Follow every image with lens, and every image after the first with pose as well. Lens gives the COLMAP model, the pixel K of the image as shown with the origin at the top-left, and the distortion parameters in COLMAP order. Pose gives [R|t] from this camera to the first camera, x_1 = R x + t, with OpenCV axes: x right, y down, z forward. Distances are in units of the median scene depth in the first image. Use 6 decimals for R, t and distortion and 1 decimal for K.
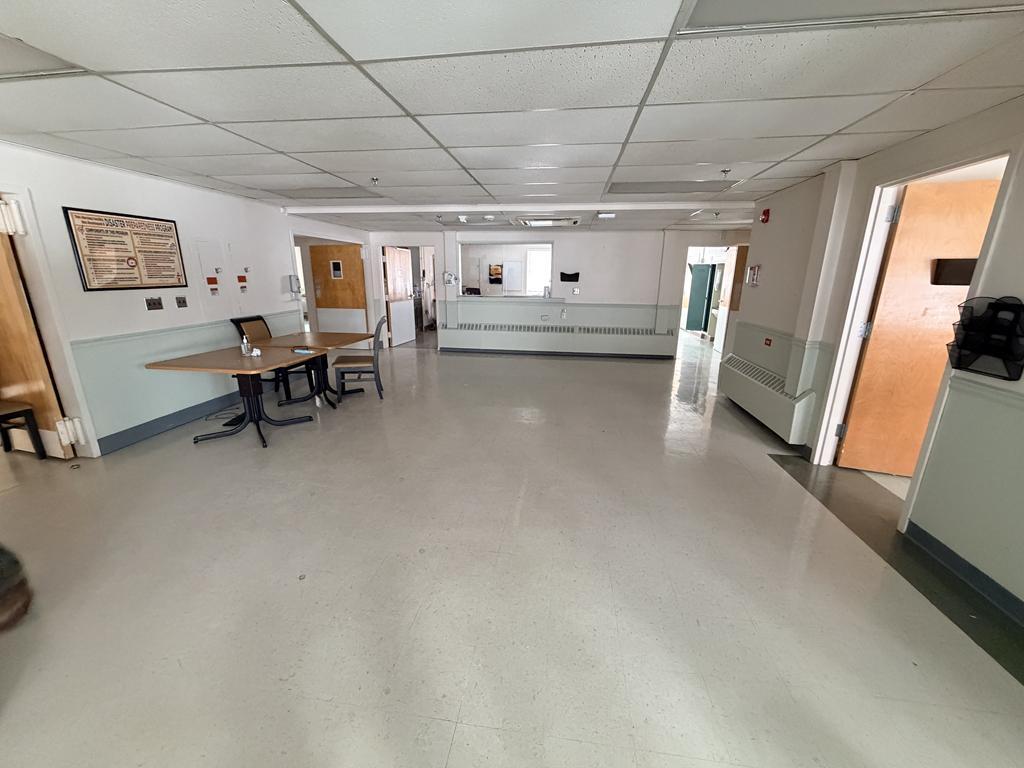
lens RADIAL K [[409.0, 0, 512.4], [0, 409.0, 384.6], [0, 0, 1]] dist [0.002865, 0.000281]
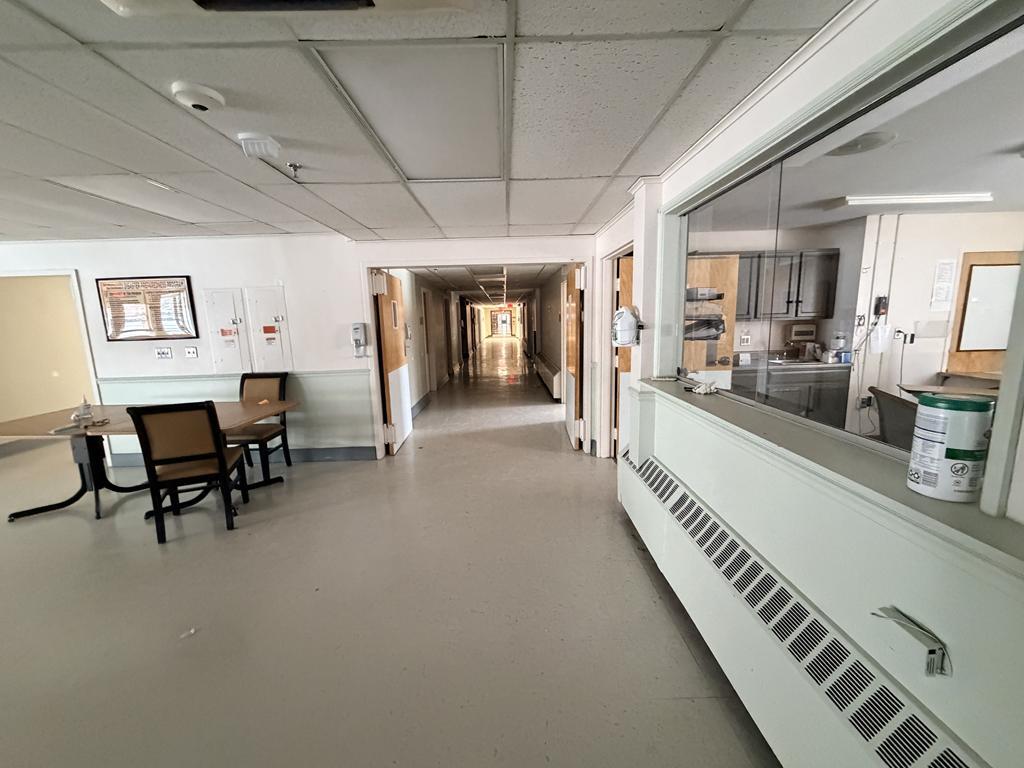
lens RADIAL K [[409.0, 0, 509.6], [0, 409.0, 382.0], [0, 0, 1]] dist [0.002865, 0.000281]
pose [[0.146044, 0.142763, -0.978923, 0.173267], [-0.232738, 0.966717, 0.106261, -0.223853], [0.961511, 0.212314, 0.174410, 0.844285]]
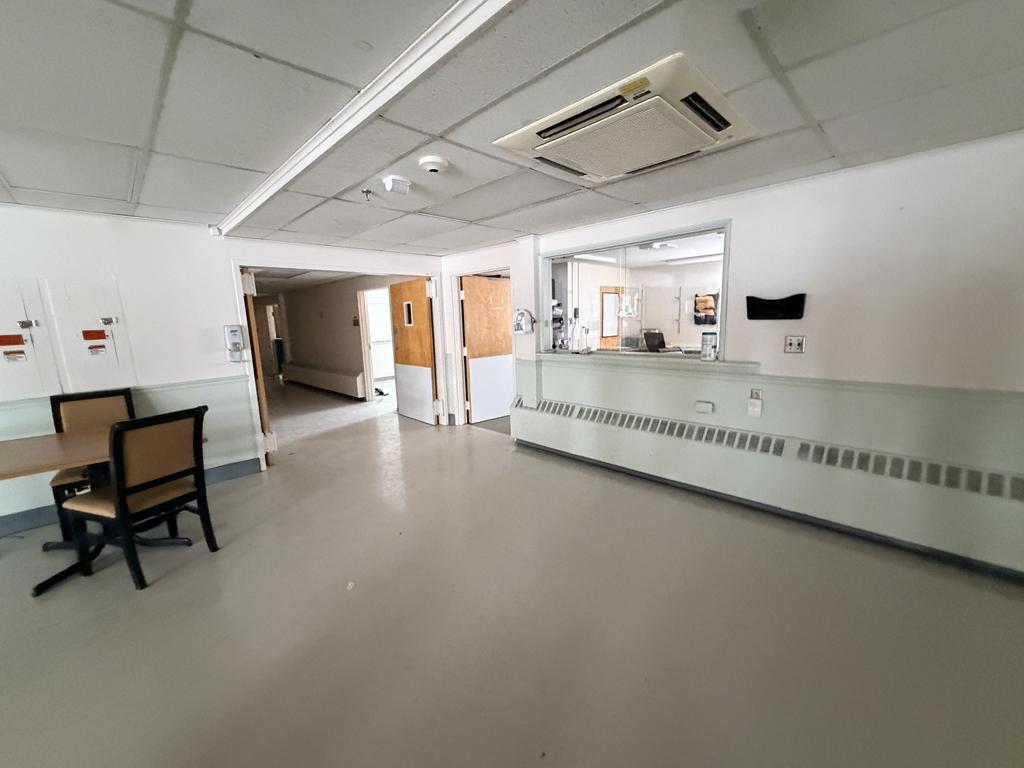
lens RADIAL K [[409.0, 0, 509.7], [0, 409.0, 384.4], [0, 0, 1]] dist [0.002865, 0.000281]
pose [[0.790226, 0.064542, -0.609407, 0.175372], [-0.122830, 0.990940, -0.054326, -0.139252], [0.600379, 0.117784, 0.790994, 0.550267]]
